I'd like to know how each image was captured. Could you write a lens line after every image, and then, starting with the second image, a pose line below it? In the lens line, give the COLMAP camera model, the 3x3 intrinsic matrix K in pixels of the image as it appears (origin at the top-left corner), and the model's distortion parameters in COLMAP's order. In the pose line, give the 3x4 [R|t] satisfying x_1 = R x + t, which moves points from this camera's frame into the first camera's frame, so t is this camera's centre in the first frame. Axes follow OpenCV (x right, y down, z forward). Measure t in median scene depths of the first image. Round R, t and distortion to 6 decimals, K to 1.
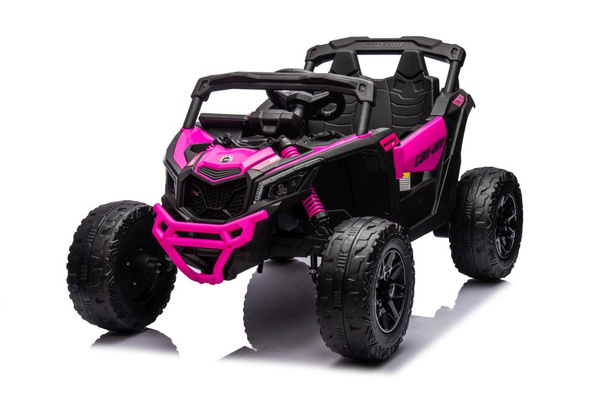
lens RADIAL K [[1097.0, 0, 340.7], [0, 1097.0, 200.4], [0, 0, 1]] dist [0.334415, 0.013085]
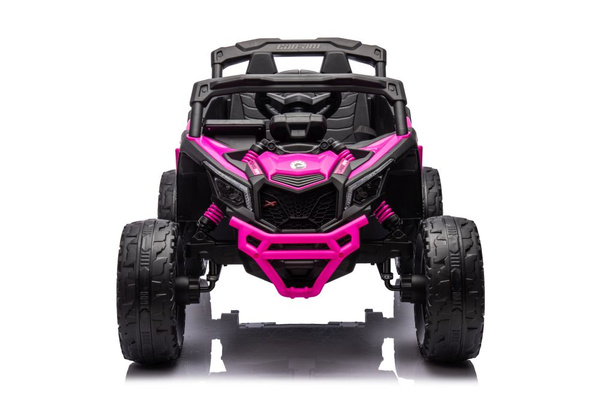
lens RADIAL K [[1128.9, 0, 280.8], [0, 1128.9, 199.4], [0, 0, 1]] dist [0.335269, 0.003415]
pose [[0.913933, -0.061817, 0.401129, -0.476060], [0.067601, 0.997712, -0.000267, -0.008500], [-0.400195, 0.027361, 0.916022, 0.112521]]
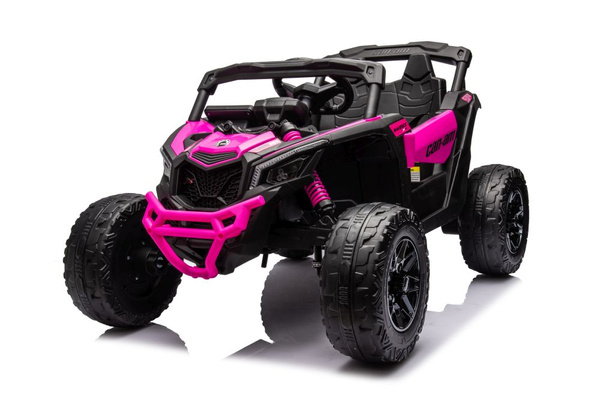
lens RADIAL K [[749.0, 0, 318.5], [0, 749.0, 201.6], [0, 0, 1]] dist [0.137662, -0.005975]
pose [[0.998466, -0.007791, -0.054826, 0.009664], [0.006015, 0.999454, -0.032485, 0.030288], [0.055049, 0.032105, 0.997967, 0.353247]]
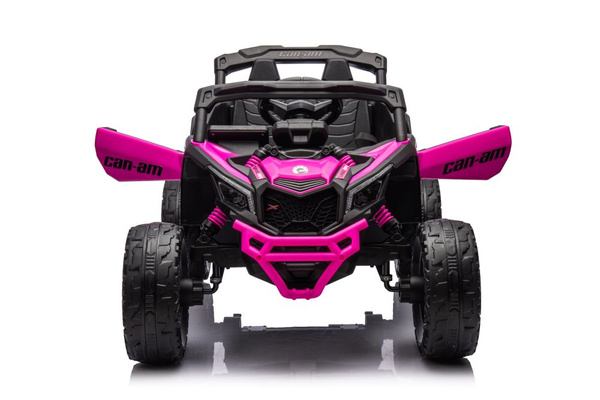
lens RADIAL K [[1140.6, 0, 299.9], [0, 1140.6, 209.9], [0, 0, 1]] dist [0.383507, 0.016124]
pose [[0.907736, -0.060972, 0.415087, -0.490162], [0.065775, 0.997831, 0.002730, -0.004974], [-0.414353, 0.024825, 0.909778, 0.082771]]
